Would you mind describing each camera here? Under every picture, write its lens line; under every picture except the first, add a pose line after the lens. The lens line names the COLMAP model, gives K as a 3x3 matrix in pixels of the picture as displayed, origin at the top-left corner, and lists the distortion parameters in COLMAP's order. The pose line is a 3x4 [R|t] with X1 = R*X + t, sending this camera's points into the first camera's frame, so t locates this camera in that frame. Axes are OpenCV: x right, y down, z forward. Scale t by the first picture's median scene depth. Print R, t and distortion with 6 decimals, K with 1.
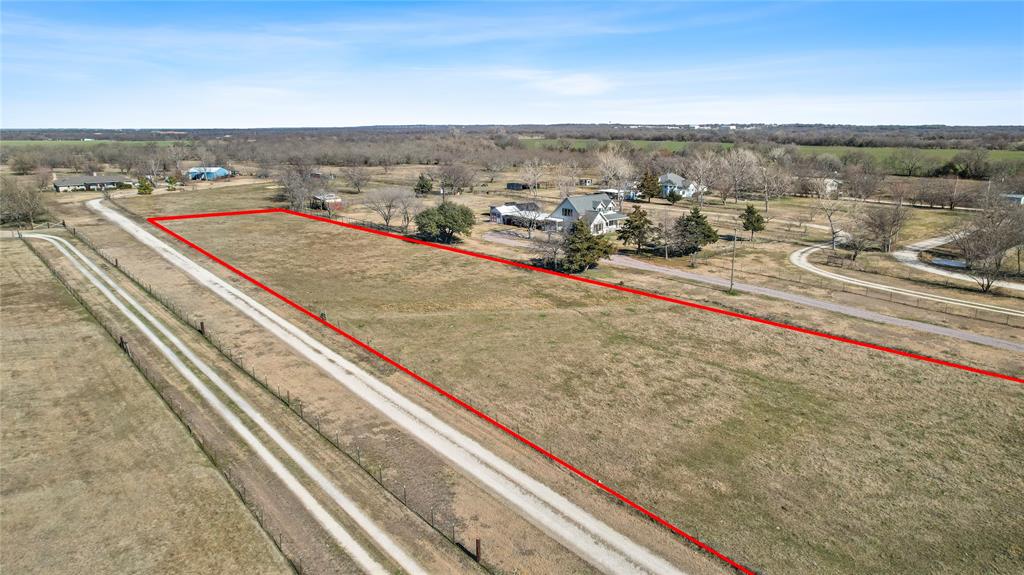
lens RADIAL K [[653.2, 0, 512.5], [0, 653.2, 287.7], [0, 0, 1]] dist [-0.041534, 0.000904]
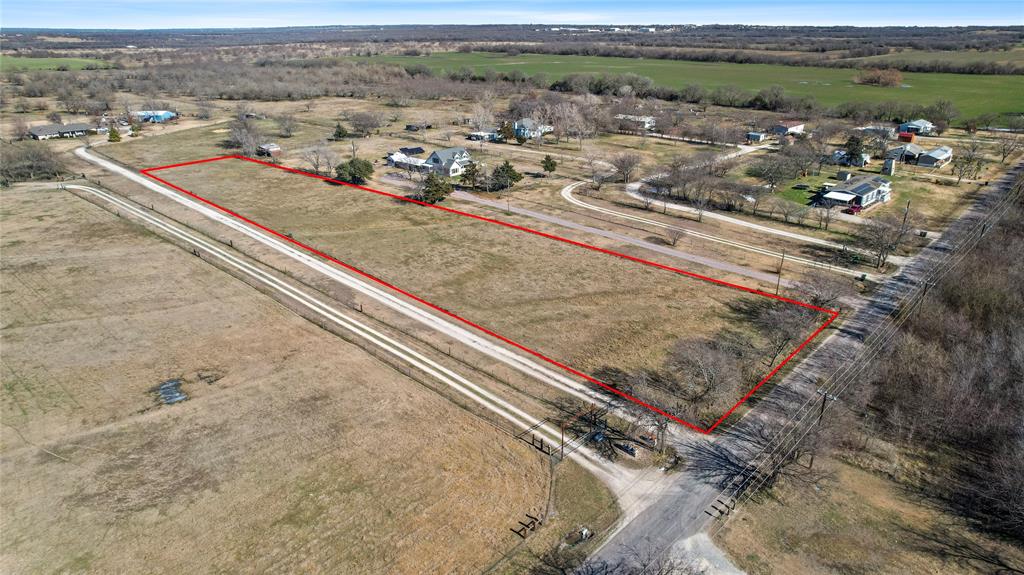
lens RADIAL K [[653.2, 0, 517.3], [0, 653.2, 290.0], [0, 0, 1]] dist [-0.041534, 0.000904]
pose [[0.993165, -0.044504, 0.107901, 0.150475], [0.028204, 0.988565, 0.148137, -0.056023], [-0.113260, -0.144081, 0.983063, -0.911537]]
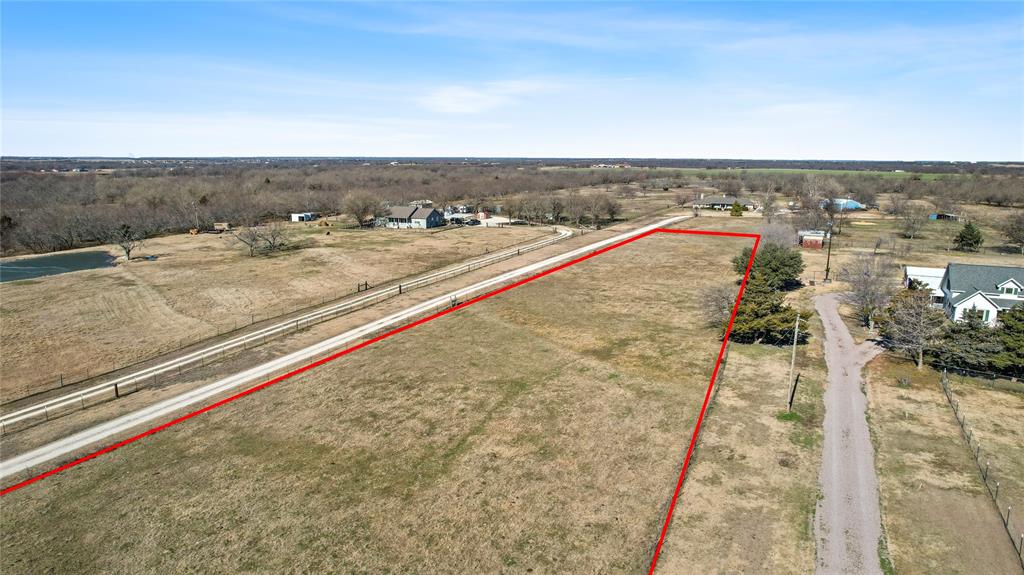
lens RADIAL K [[653.2, 0, 512.8], [0, 653.2, 287.1], [0, 0, 1]] dist [-0.041534, 0.000904]
pose [[0.397391, 0.177980, -0.900224, 0.791592], [-0.223090, 0.970317, 0.093358, -0.115018], [0.890119, 0.163731, 0.425301, 0.482467]]
